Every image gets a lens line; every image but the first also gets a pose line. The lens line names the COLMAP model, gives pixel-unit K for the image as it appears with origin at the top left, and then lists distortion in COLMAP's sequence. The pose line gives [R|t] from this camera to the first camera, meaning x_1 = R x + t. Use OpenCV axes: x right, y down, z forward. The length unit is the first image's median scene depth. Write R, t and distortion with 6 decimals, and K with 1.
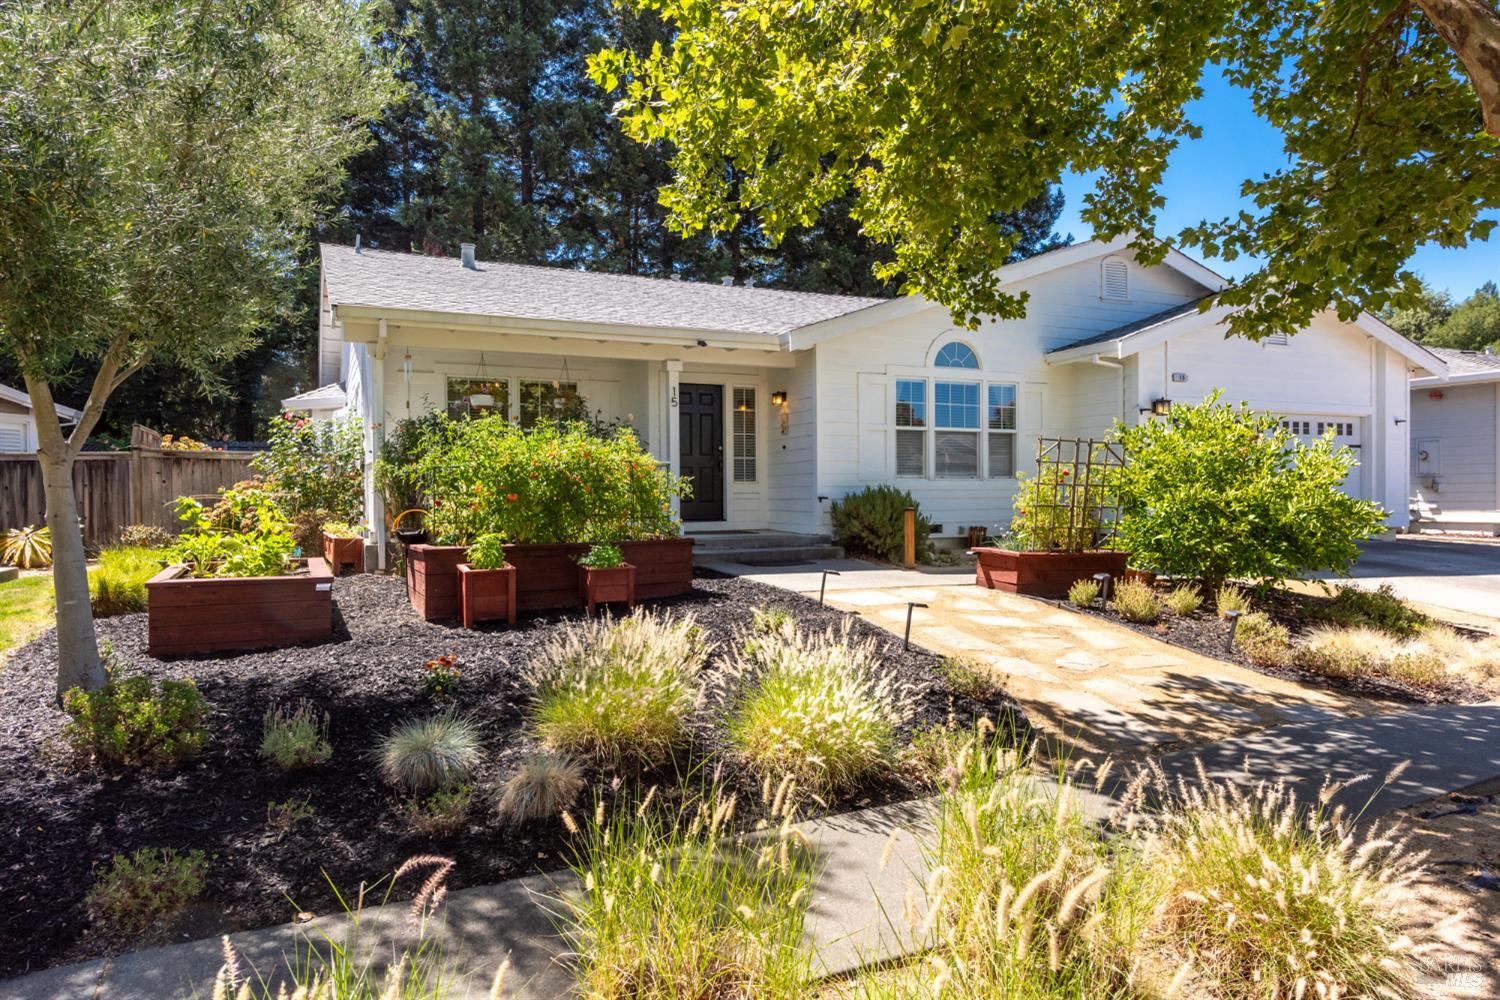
lens RADIAL K [[870.9, 0, 749.3], [0, 870.9, 493.6], [0, 0, 1]] dist [0.016276, -0.008716]
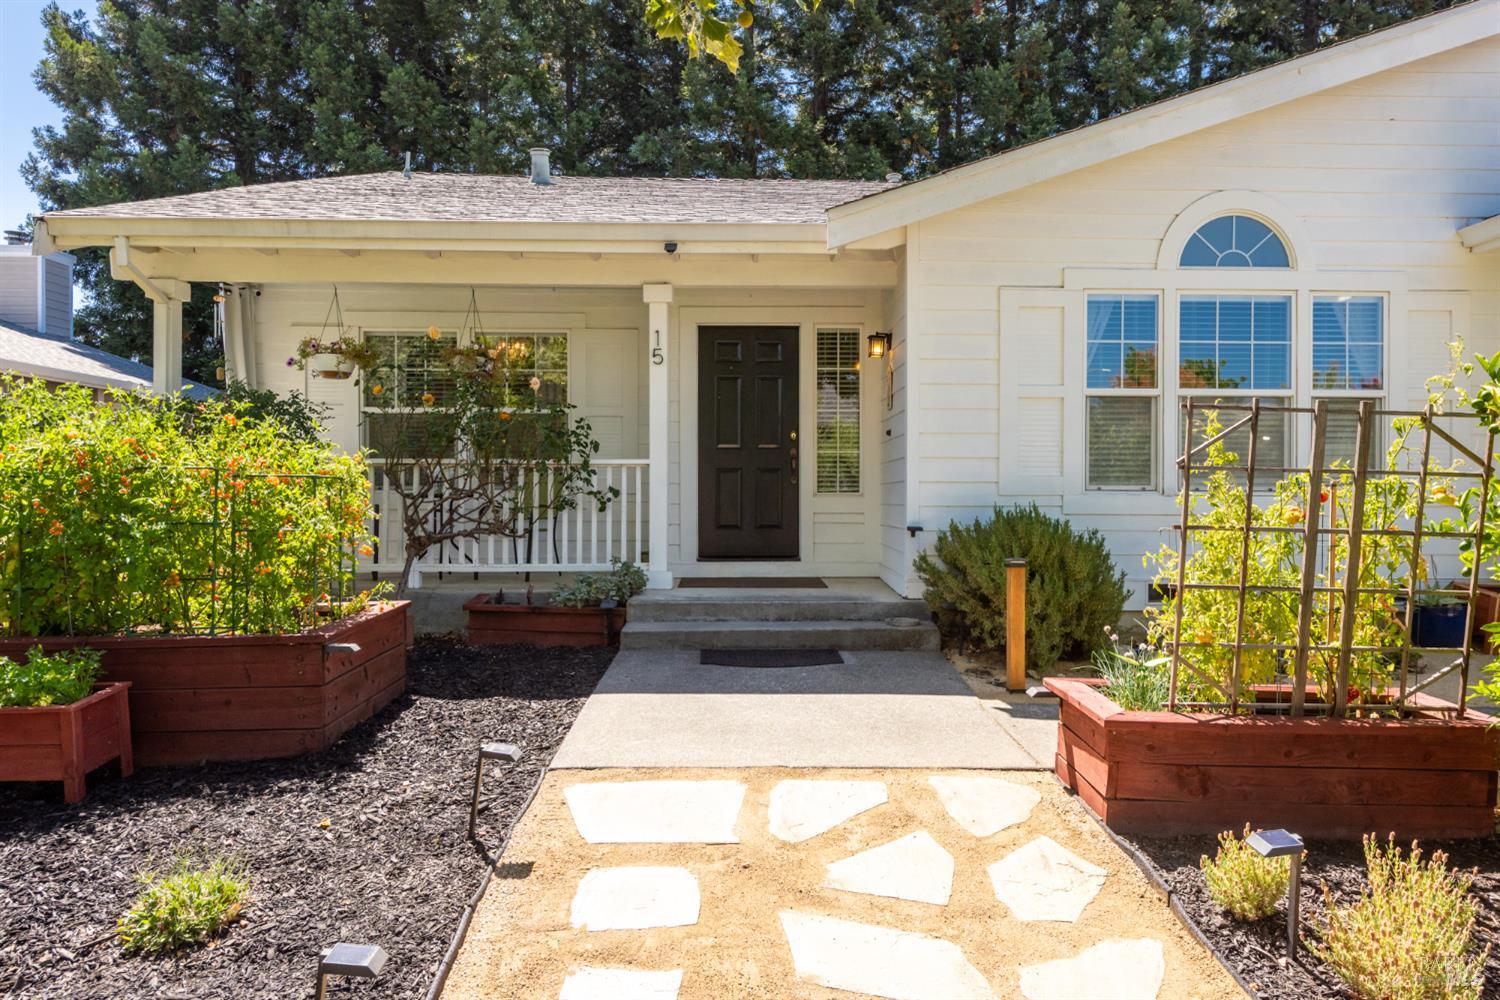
lens RADIAL K [[1064.8, 0, 755.4], [0, 1064.8, 484.3], [0, 0, 1]] dist [-0.013085, -0.002319]
pose [[0.918923, 0.006934, -0.394377, 0.228543], [-0.010179, 0.999929, -0.006137, -0.015526], [0.394306, 0.009654, 0.918928, 0.345845]]
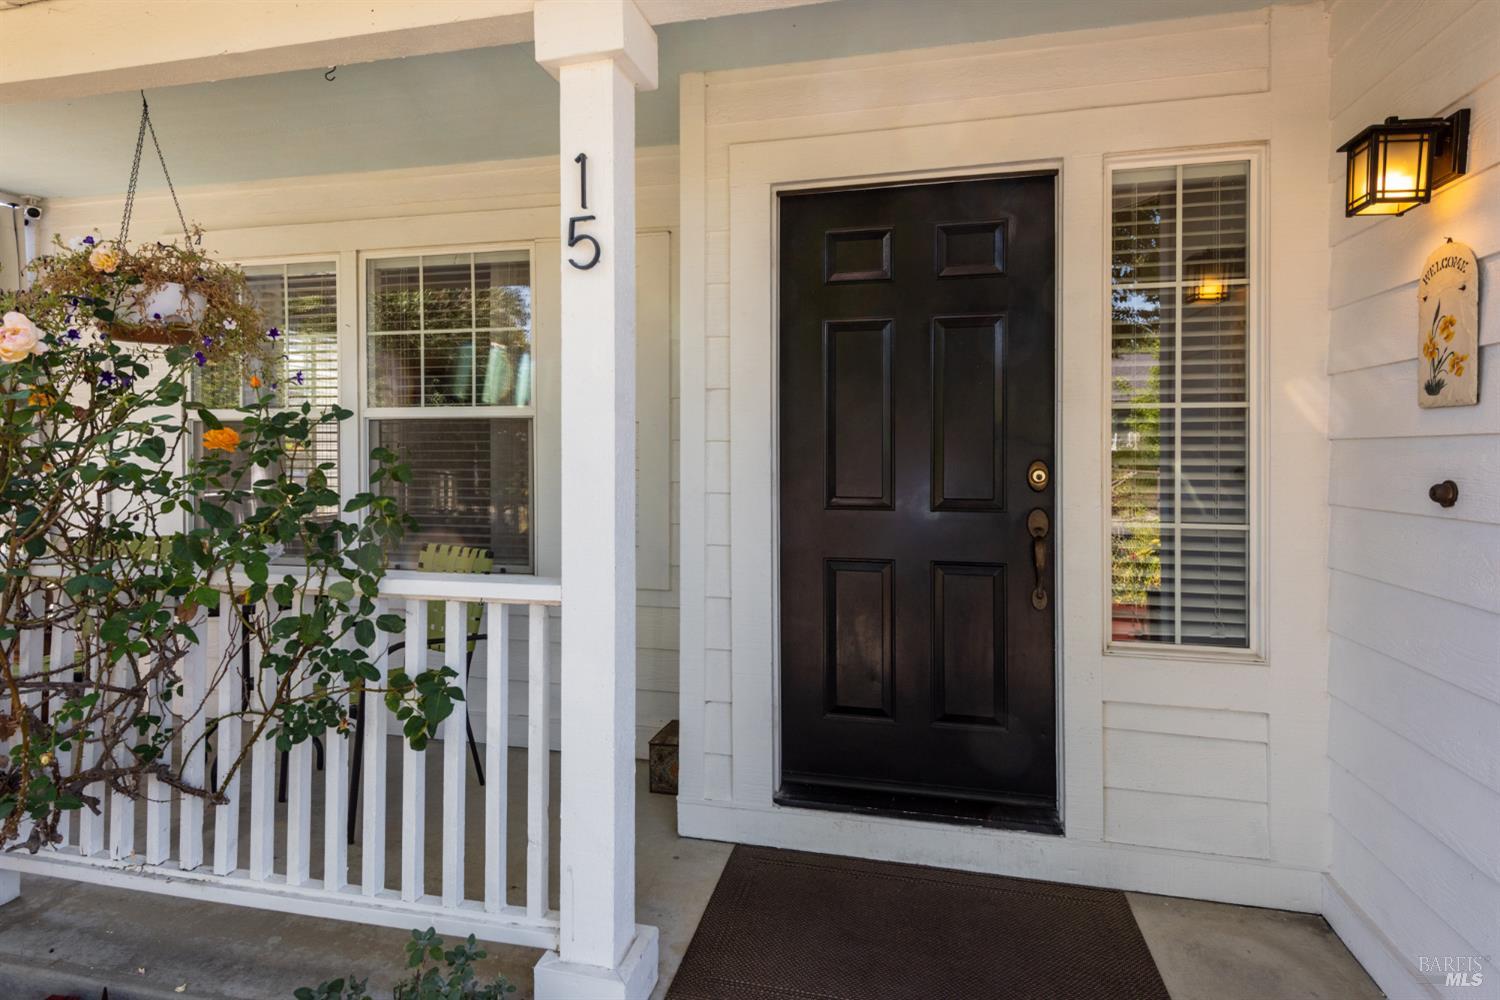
lens RADIAL K [[825.2, 0, 728.7], [0, 825.2, 449.3], [0, 0, 1]] dist [0.000680, -0.000054]
pose [[0.786422, 0.005175, -0.617668, 0.031017], [-0.009960, 0.999941, -0.004303, -0.058853], [0.617610, 0.009536, 0.786427, 0.815904]]
